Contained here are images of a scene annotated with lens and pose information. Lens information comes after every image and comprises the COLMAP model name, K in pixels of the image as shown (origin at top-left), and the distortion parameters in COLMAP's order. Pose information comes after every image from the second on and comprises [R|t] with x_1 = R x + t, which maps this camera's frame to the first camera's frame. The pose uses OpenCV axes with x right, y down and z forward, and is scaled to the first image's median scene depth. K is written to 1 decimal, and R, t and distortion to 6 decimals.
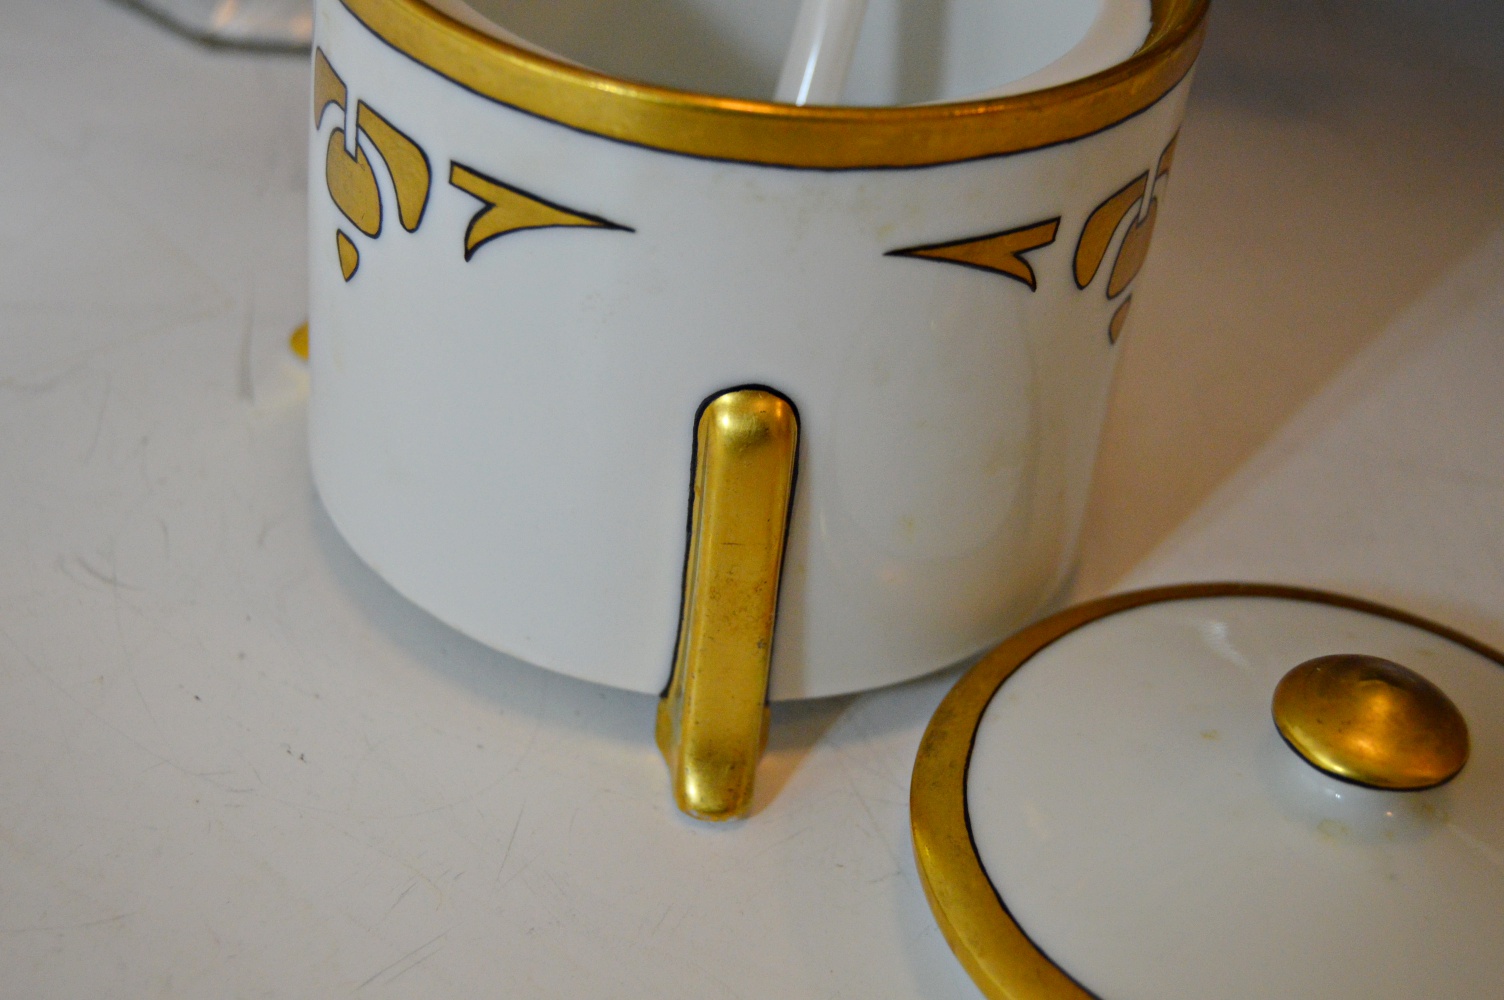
lens RADIAL K [[2515.6, 0, 752.0], [0, 2515.6, 500.0], [0, 0, 1]] dist [-0.002579, -0.710516]
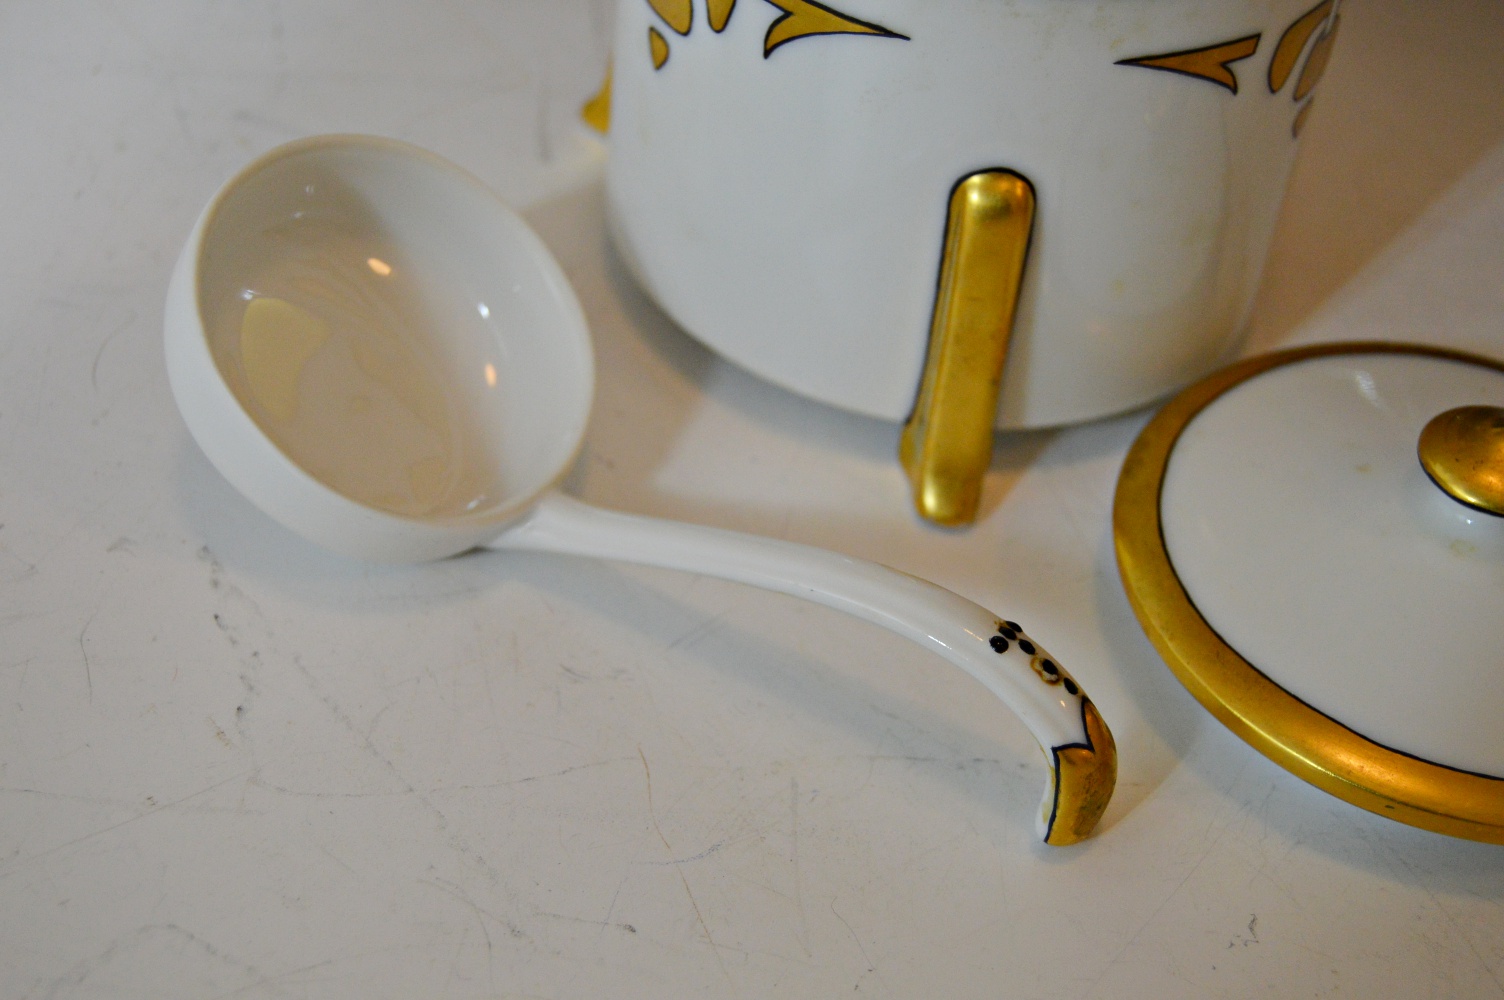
lens RADIAL K [[2415.6, 0, 752.0], [0, 2415.6, 500.0], [0, 0, 1]] dist [-0.032416, 0.015076]
pose [[0.998541, 0.031477, -0.043877, -0.061473], [-0.026543, 0.993706, 0.108831, -0.010172], [0.047027, -0.107508, 0.993091, -0.172957]]
